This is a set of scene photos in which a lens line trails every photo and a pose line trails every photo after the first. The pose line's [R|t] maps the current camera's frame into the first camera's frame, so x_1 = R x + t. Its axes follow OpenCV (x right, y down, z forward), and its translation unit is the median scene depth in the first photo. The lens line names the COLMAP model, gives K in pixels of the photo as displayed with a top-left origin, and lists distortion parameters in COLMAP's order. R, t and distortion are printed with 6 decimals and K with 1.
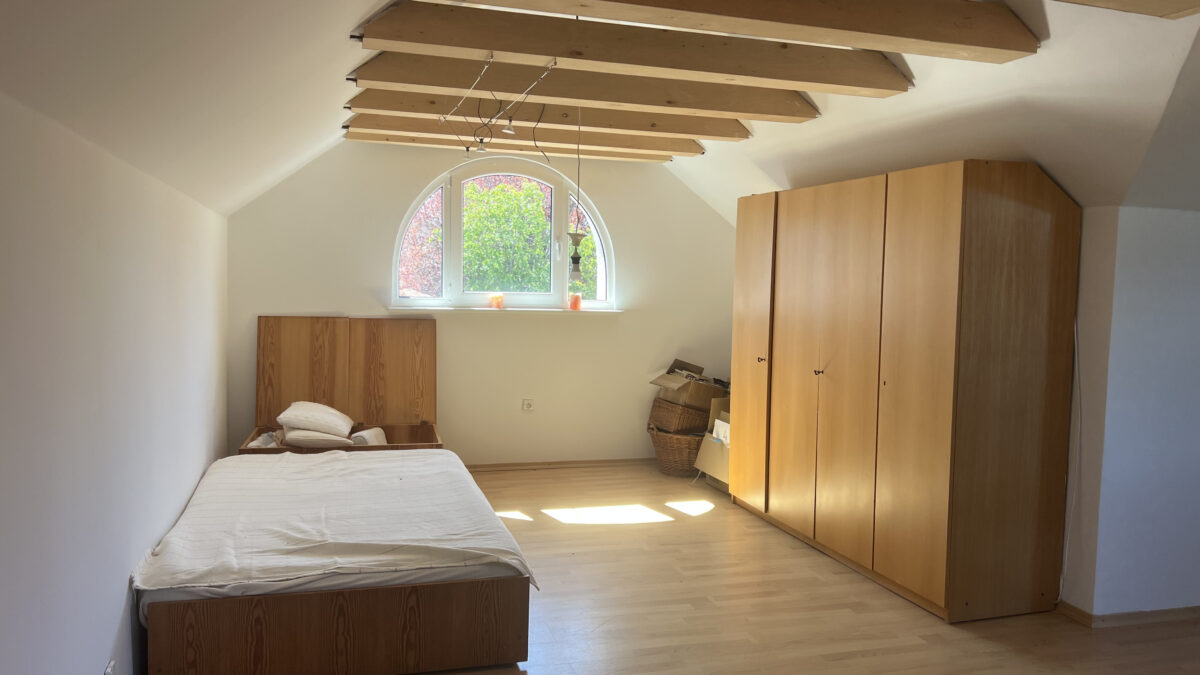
lens RADIAL K [[908.0, 0, 597.2], [0, 908.0, 339.9], [0, 0, 1]] dist [0.043824, -0.007940]
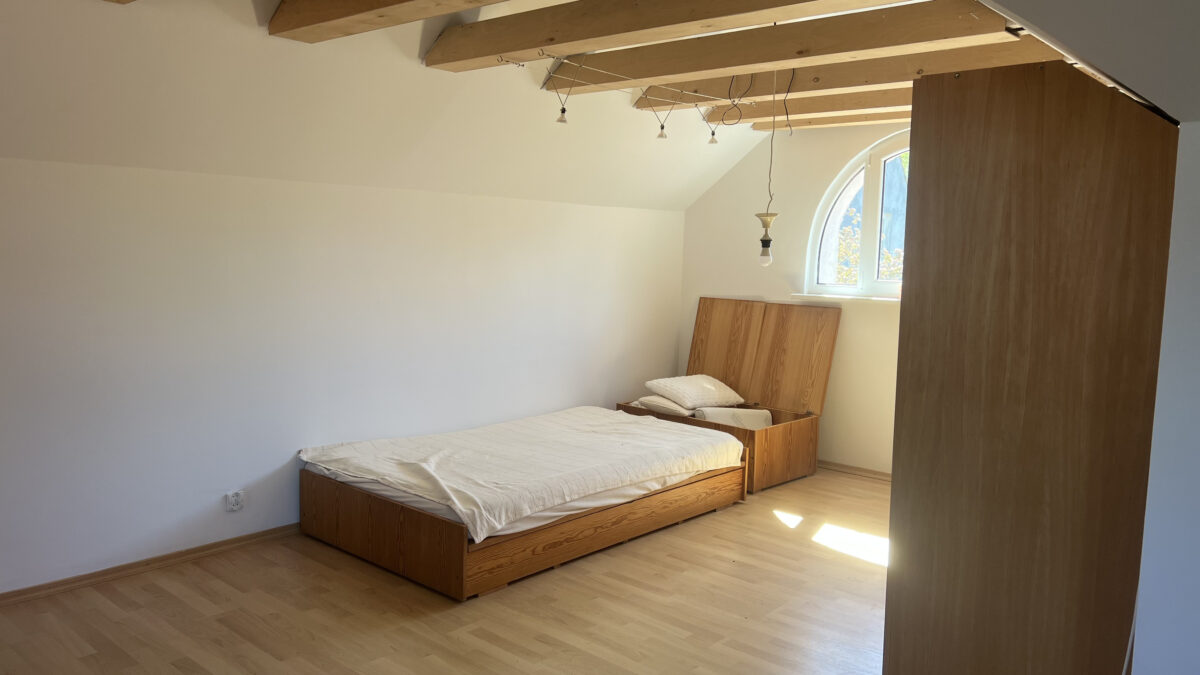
lens RADIAL K [[908.0, 0, 596.5], [0, 908.0, 336.1], [0, 0, 1]] dist [0.043824, -0.007940]
pose [[0.523938, 0.076796, -0.848287, 0.553166], [-0.071718, 0.996368, 0.045906, -0.021158], [0.848731, 0.036785, 0.527543, 0.317810]]
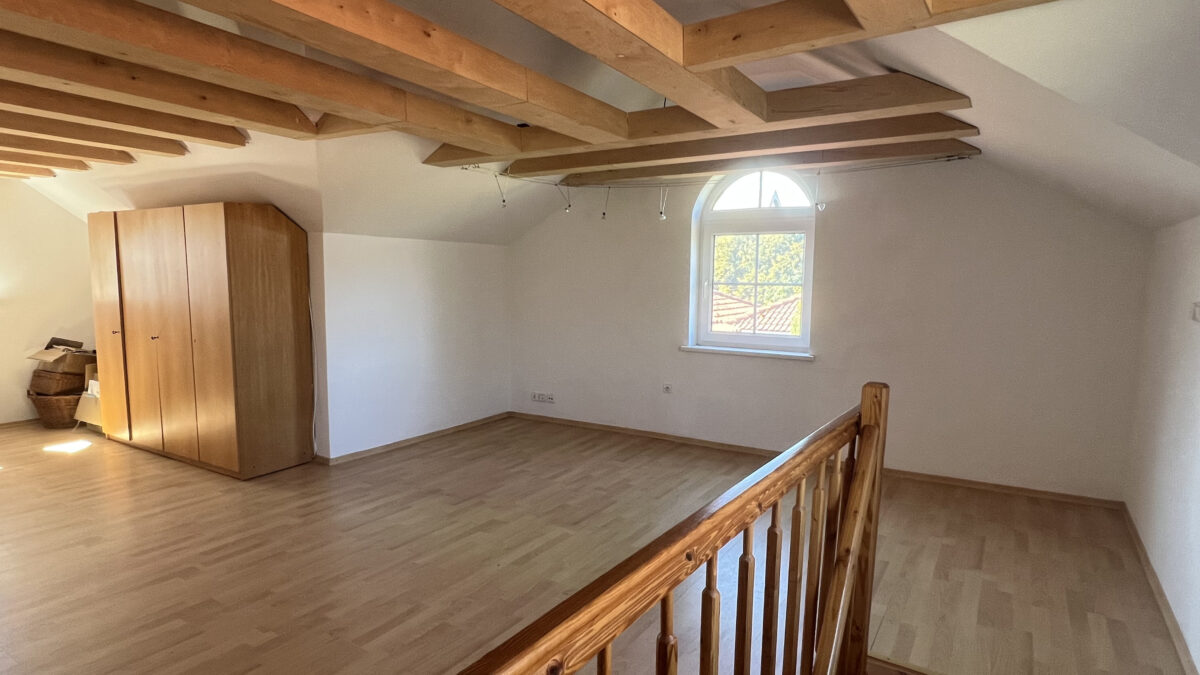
lens RADIAL K [[662.7, 0, 600.6], [0, 662.7, 337.8], [0, 0, 1]] dist [0.001797, 0.000439]
pose [[0.759657, -0.076938, 0.645756, 0.082294], [0.052162, 0.996986, 0.057422, 0.009858], [-0.648228, -0.009938, 0.761381, -0.234947]]
